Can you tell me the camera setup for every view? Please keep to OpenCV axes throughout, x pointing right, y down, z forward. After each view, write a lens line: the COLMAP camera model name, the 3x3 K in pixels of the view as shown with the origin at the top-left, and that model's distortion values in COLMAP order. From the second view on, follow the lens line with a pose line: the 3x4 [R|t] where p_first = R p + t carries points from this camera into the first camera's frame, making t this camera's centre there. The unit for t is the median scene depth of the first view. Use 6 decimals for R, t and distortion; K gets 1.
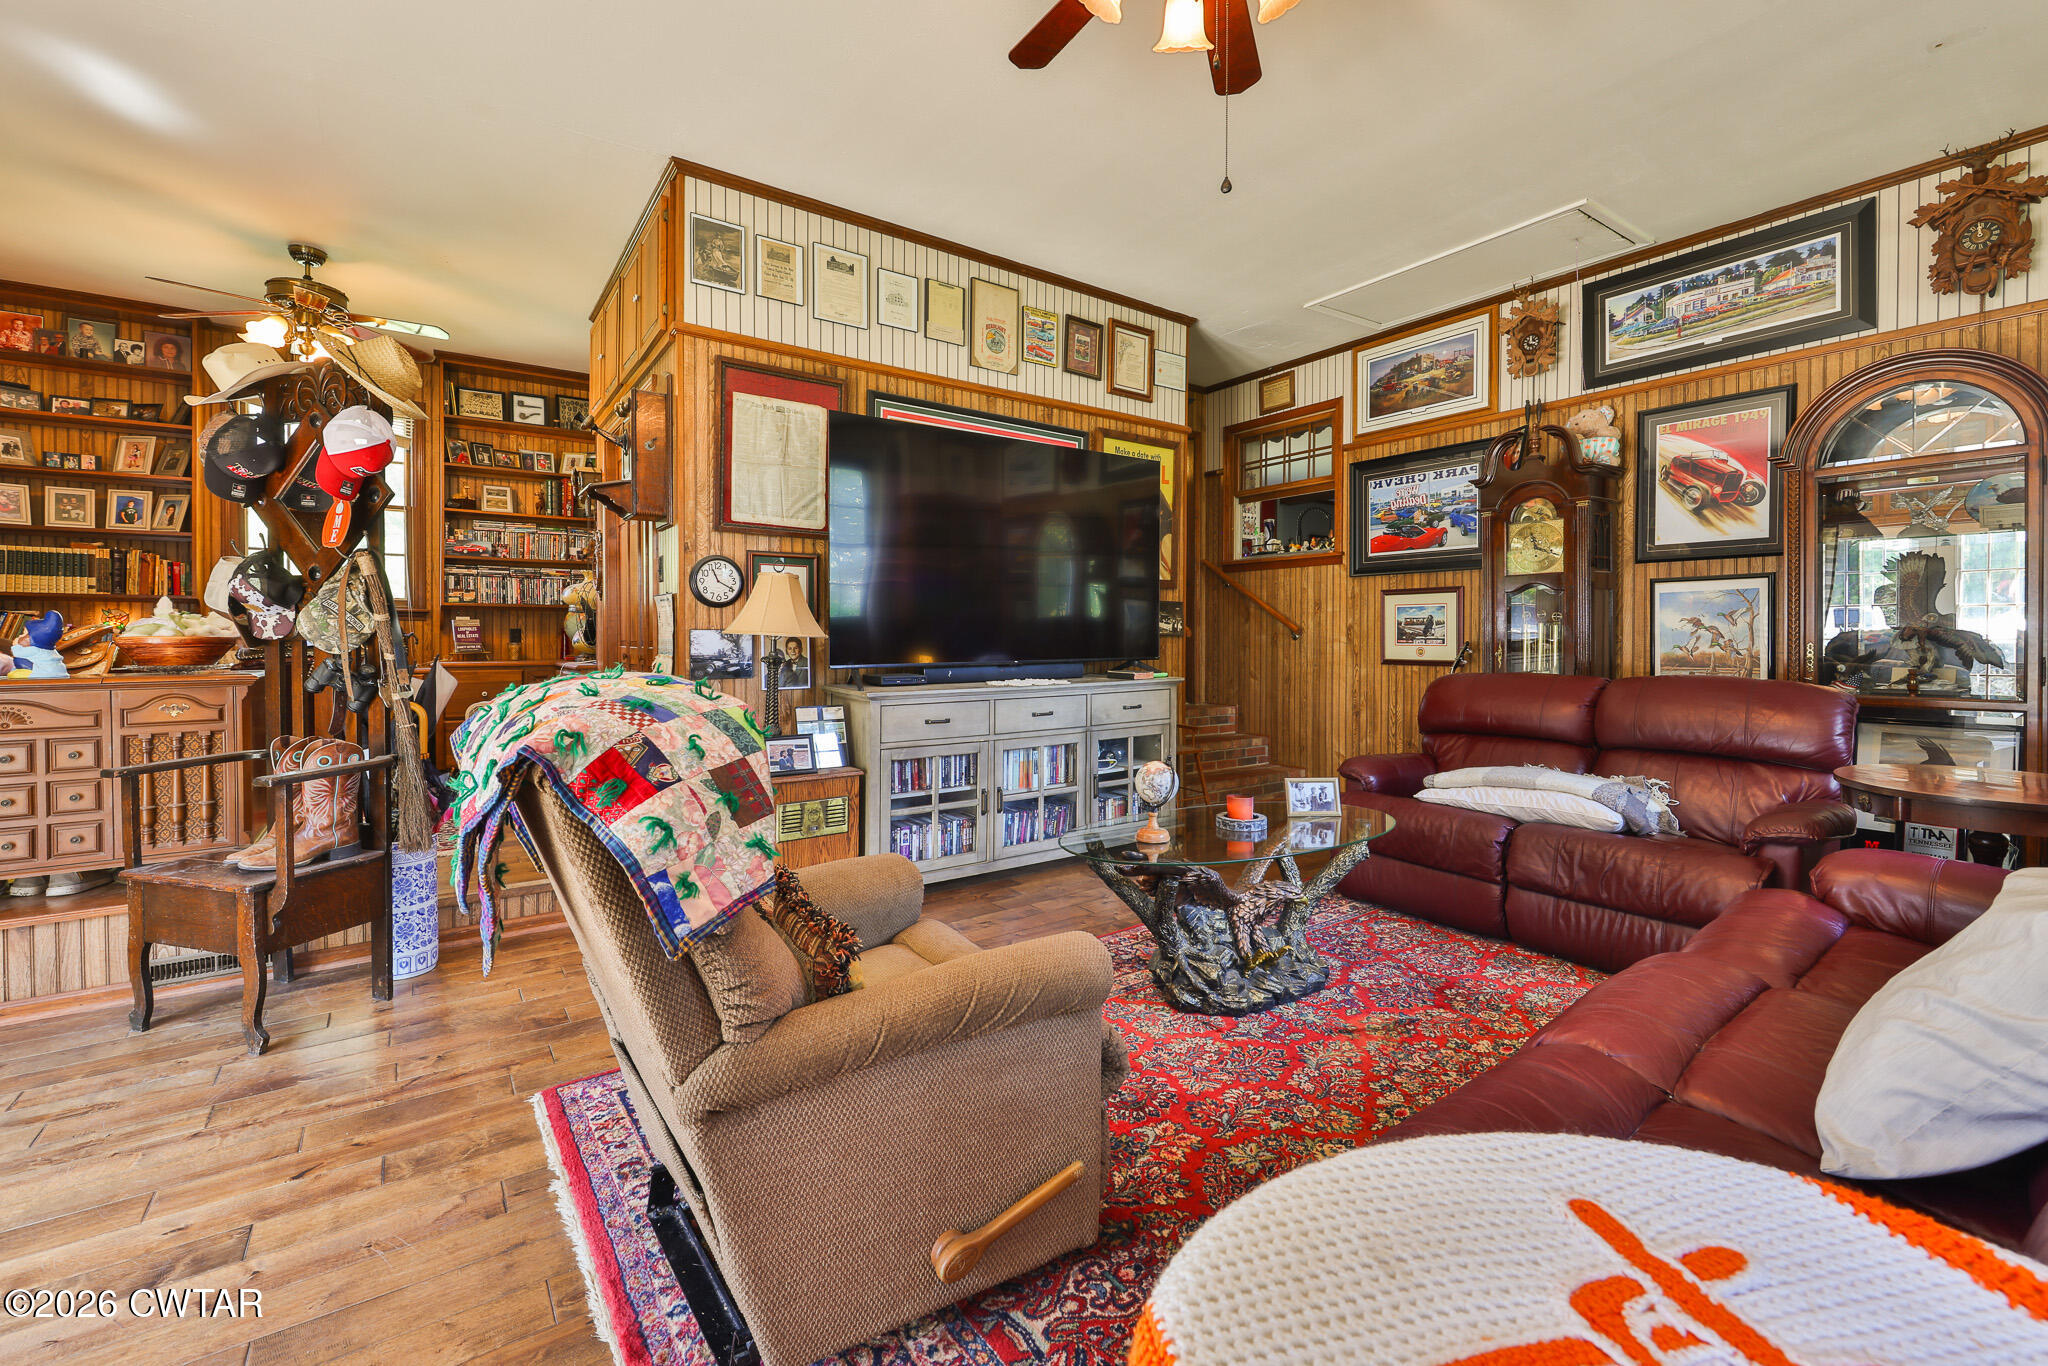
lens RADIAL K [[874.6, 0, 1017.0], [0, 874.6, 662.1], [0, 0, 1]] dist [-0.001282, -0.000361]
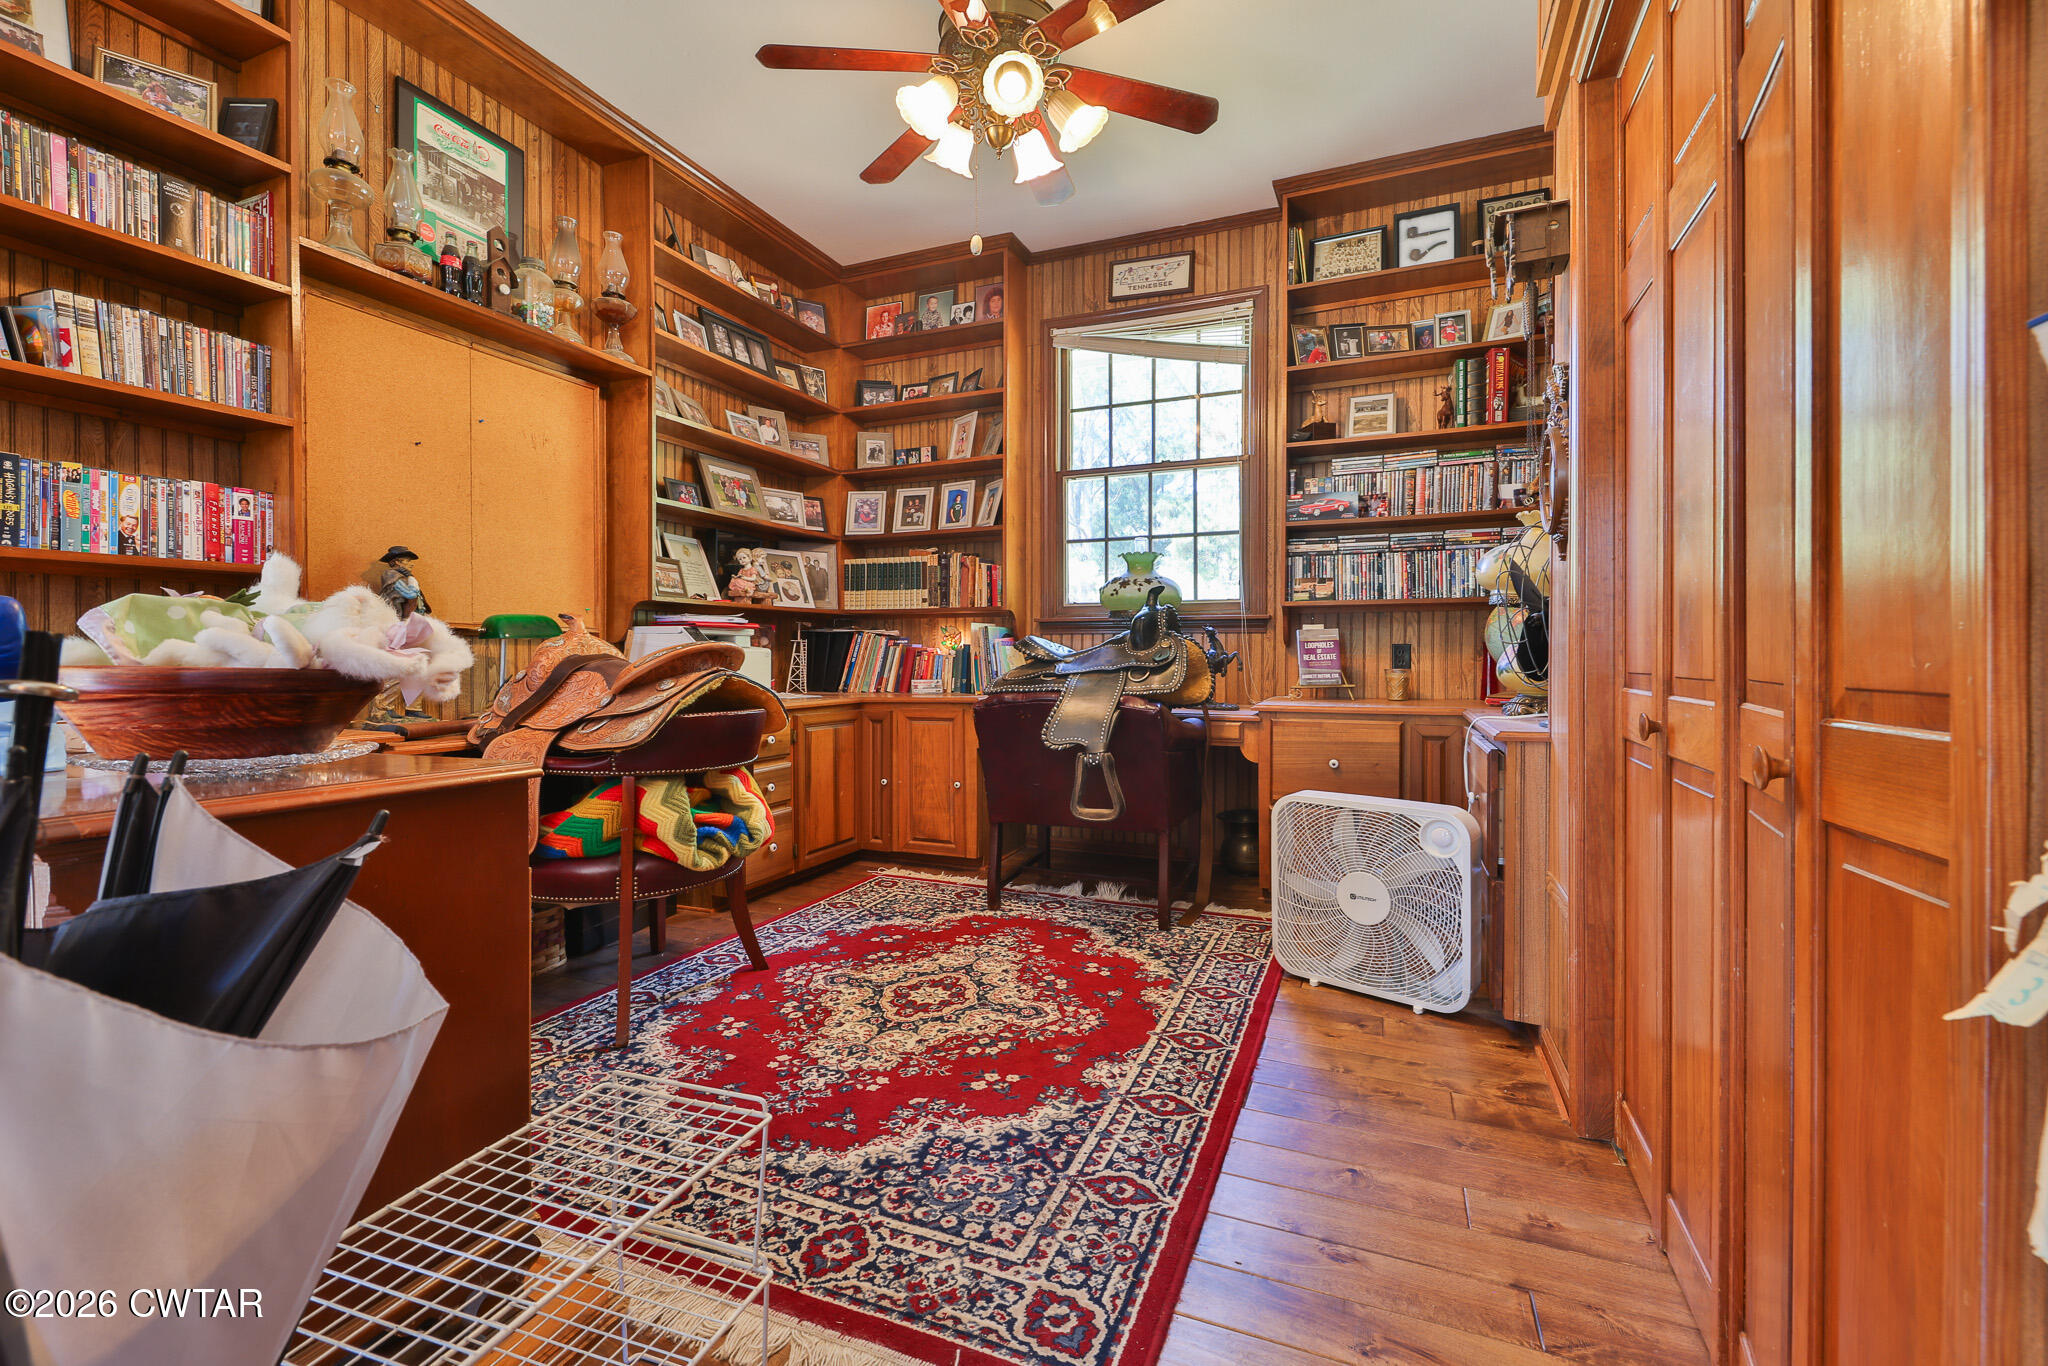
lens RADIAL K [[874.6, 0, 1017.0], [0, 874.6, 662.1], [0, 0, 1]] dist [-0.001282, -0.000361]
pose [[0.539113, 0.005524, -0.842215, -0.242524], [-0.020247, 0.999774, -0.006403, -0.018517], [0.841990, 0.020505, 0.539103, 0.510051]]
